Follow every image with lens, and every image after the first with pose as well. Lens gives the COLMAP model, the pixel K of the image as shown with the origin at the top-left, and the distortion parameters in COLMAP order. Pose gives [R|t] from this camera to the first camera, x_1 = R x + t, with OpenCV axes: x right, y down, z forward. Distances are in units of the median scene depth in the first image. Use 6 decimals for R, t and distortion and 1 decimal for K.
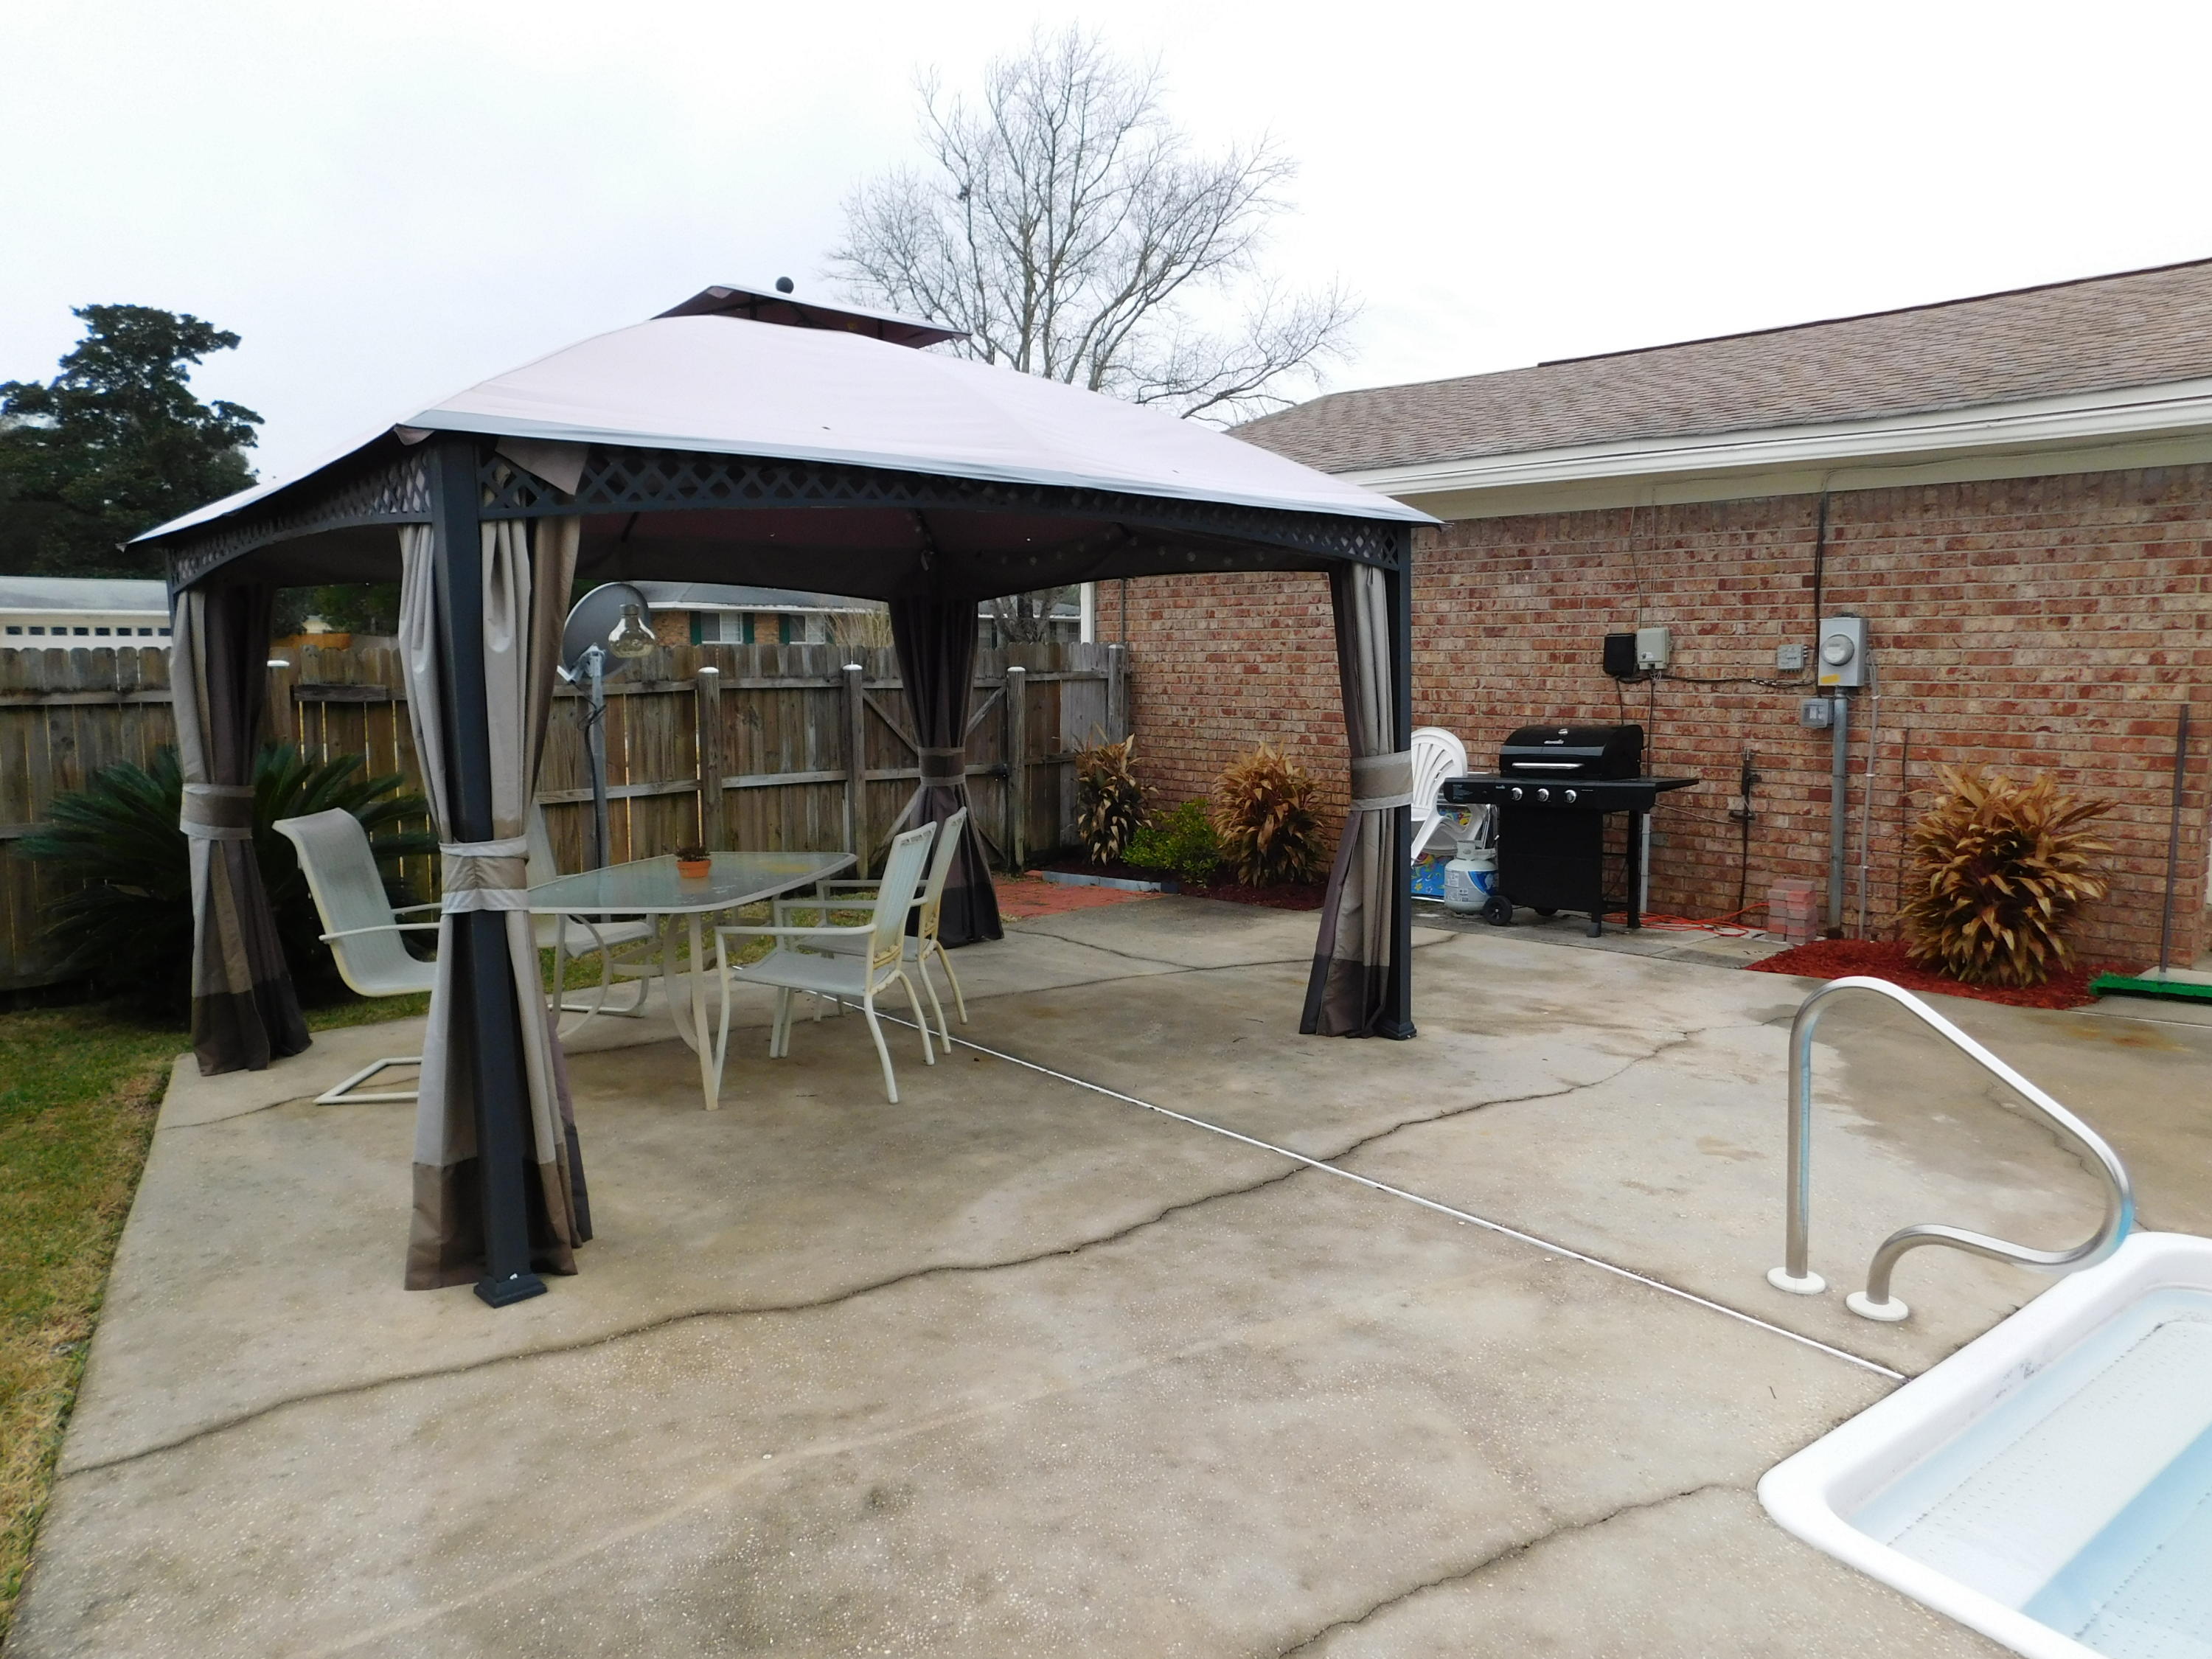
lens RADIAL K [[1457.1, 0, 1108.5], [0, 1457.1, 827.1], [0, 0, 1]] dist [-0.045502, 0.028678]
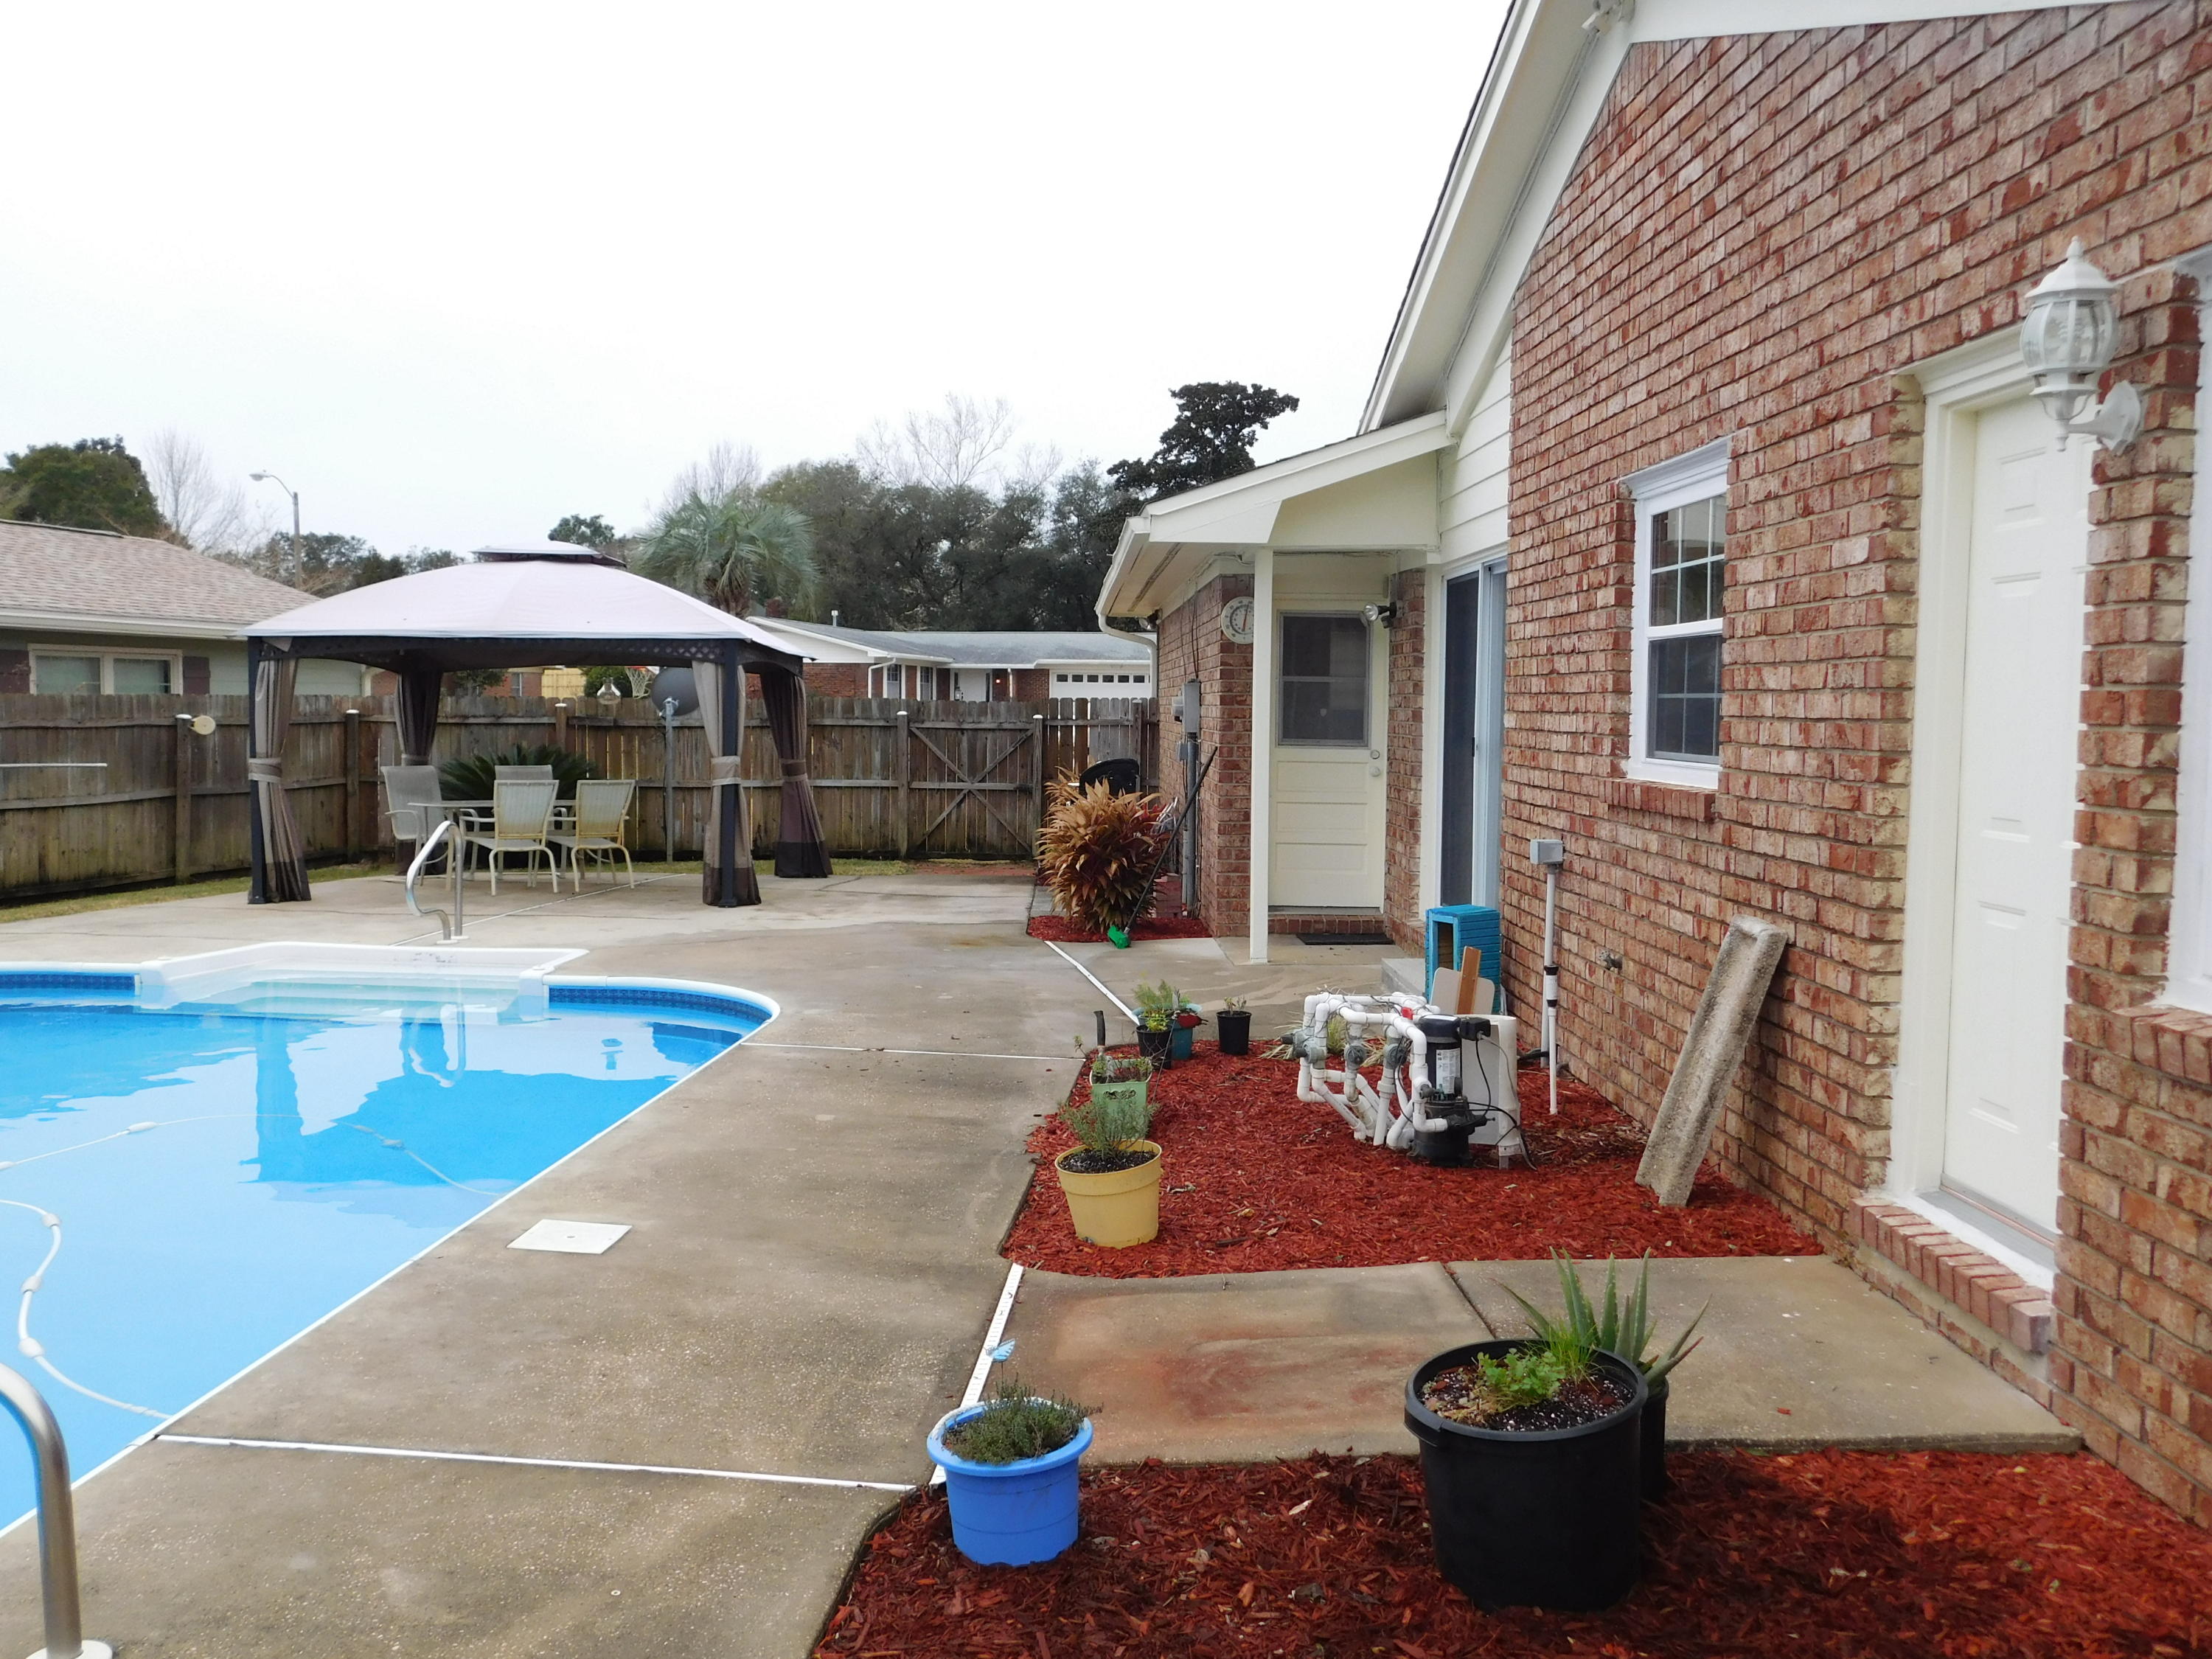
lens RADIAL K [[1786.9, 0, 1102.3], [0, 1786.9, 832.1], [0, 0, 1]] dist [-0.001921, -0.008932]
pose [[0.728686, 0.057734, -0.682410, 0.214461], [-0.089462, 0.995926, -0.011271, 0.002803], [0.678980, 0.069263, 0.730883, -0.036400]]
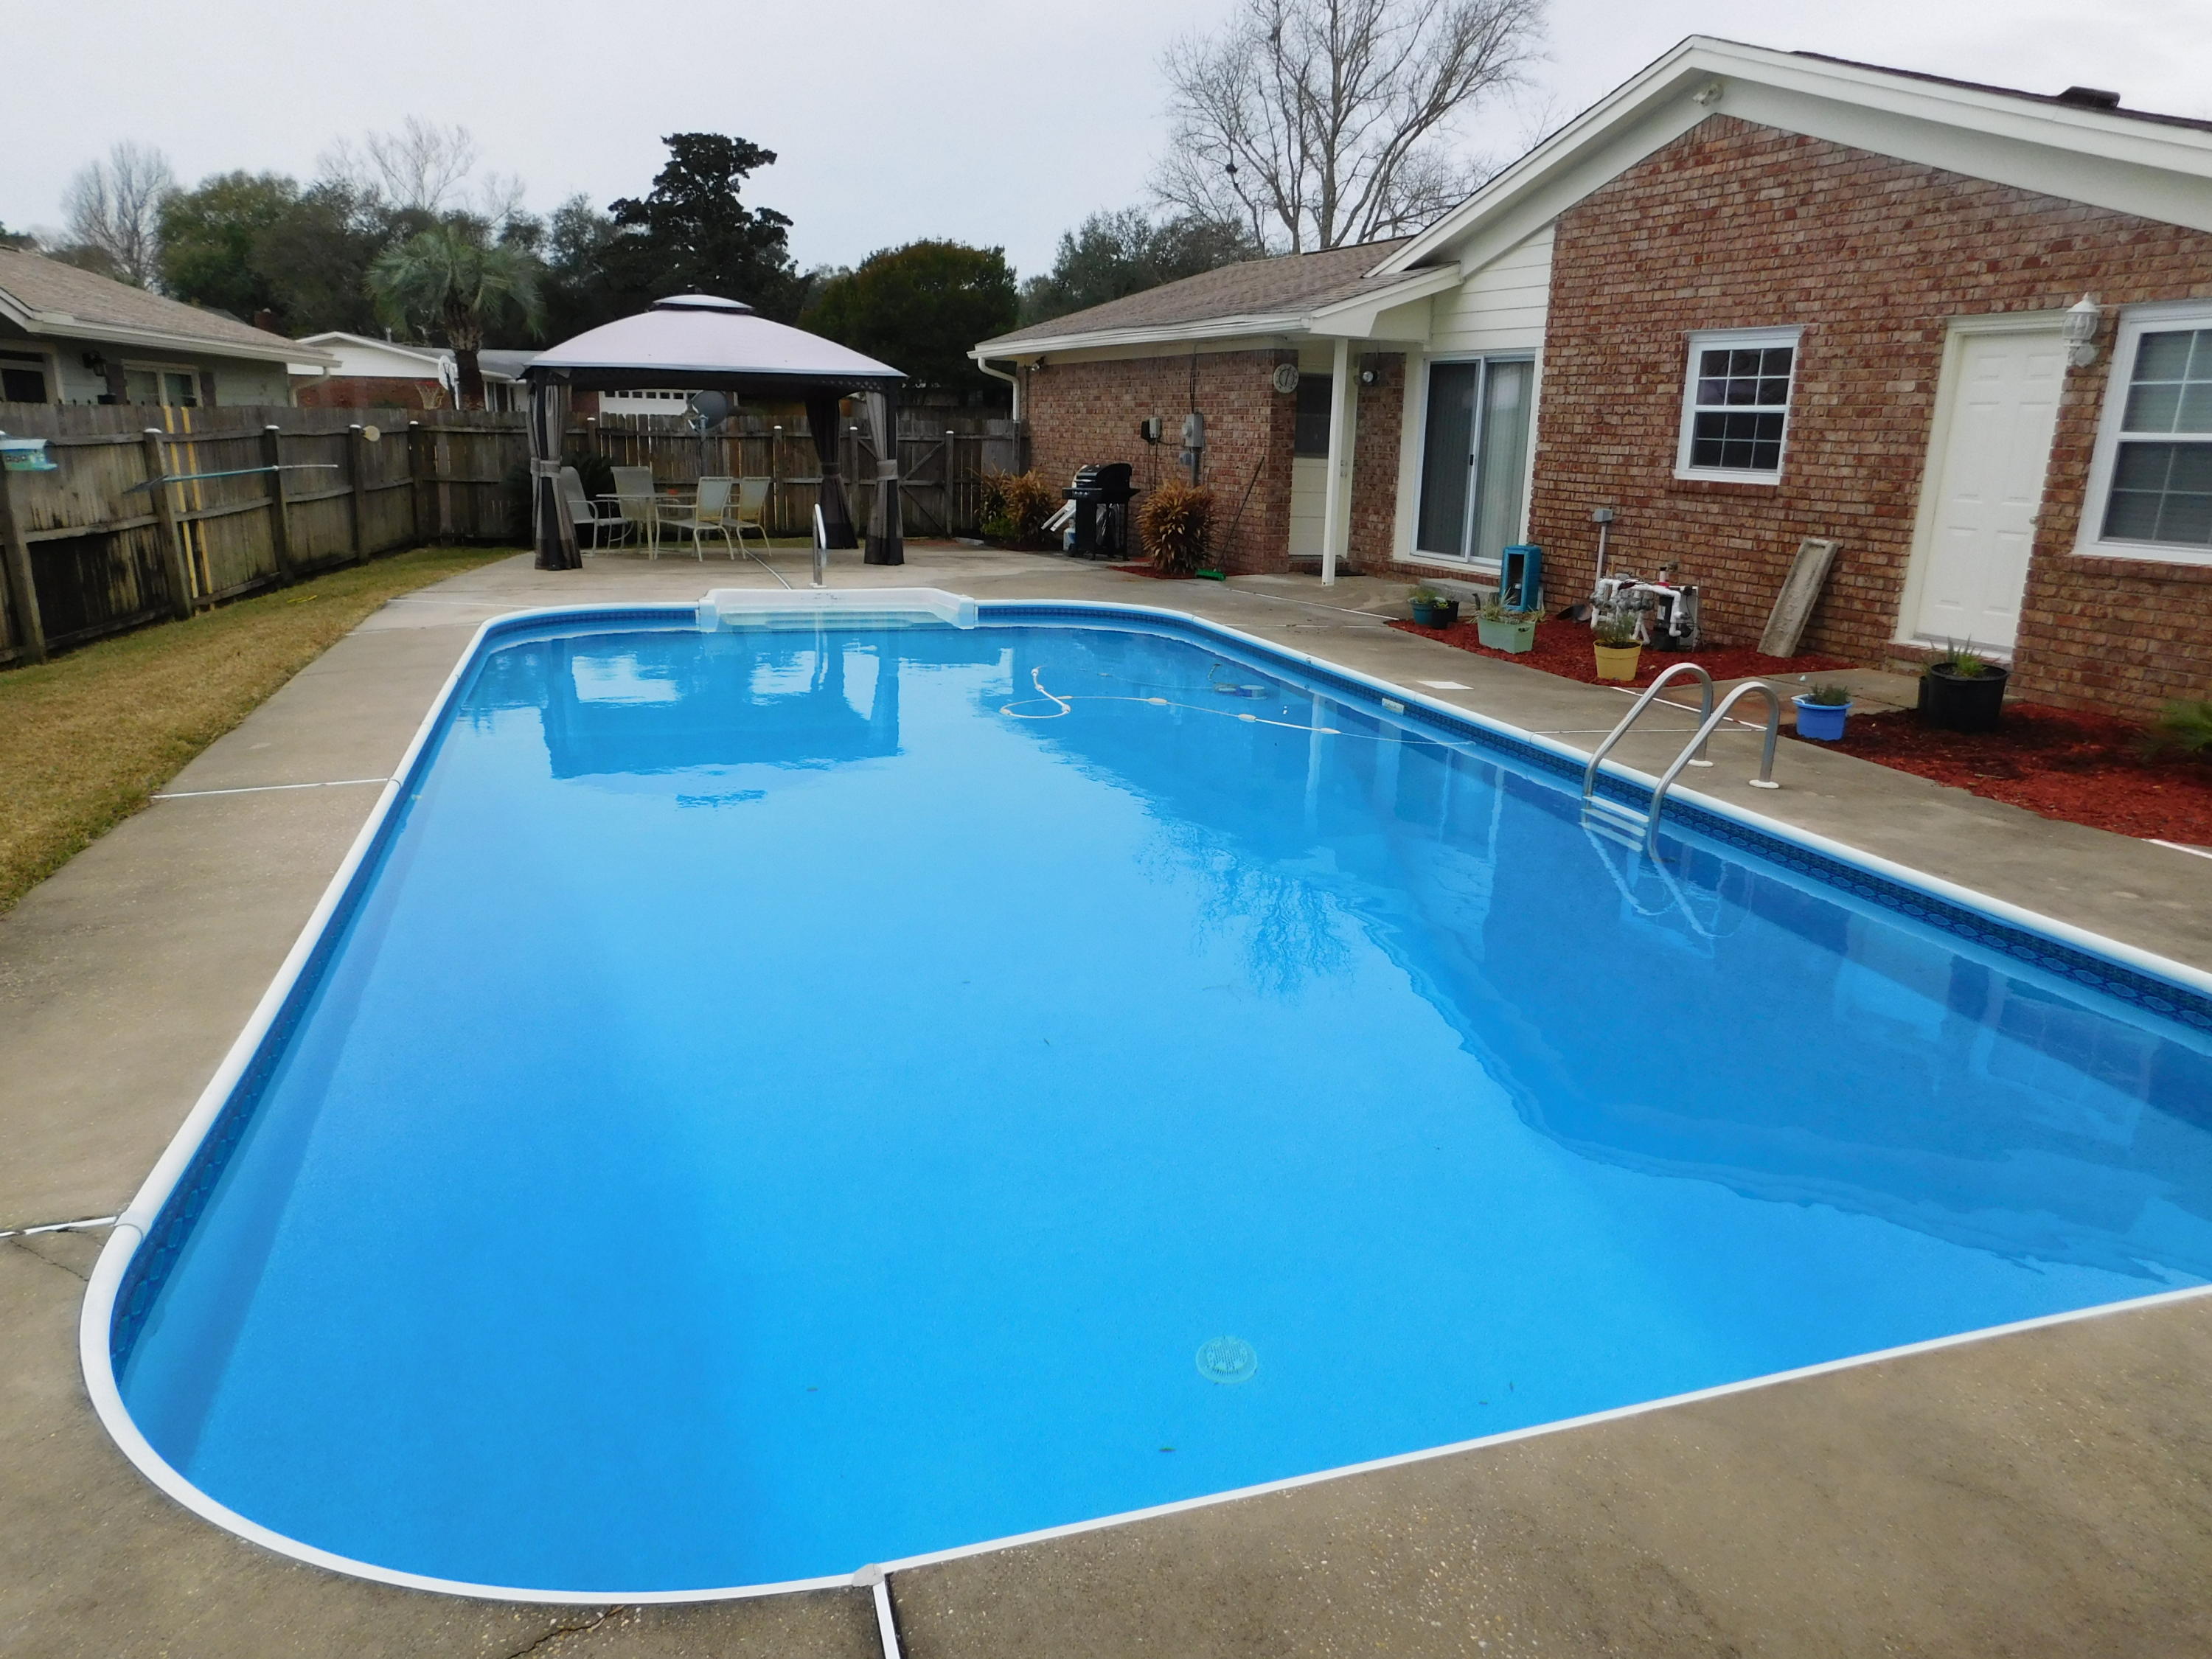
lens RADIAL K [[1457.1, 0, 1096.0], [0, 1457.1, 834.3], [0, 0, 1]] dist [-0.045502, 0.028678]
pose [[0.933837, 0.122761, -0.335974, 0.156646], [-0.070565, 0.984030, 0.163420, 0.016678], [0.350670, -0.128900, 0.927586, -0.150128]]
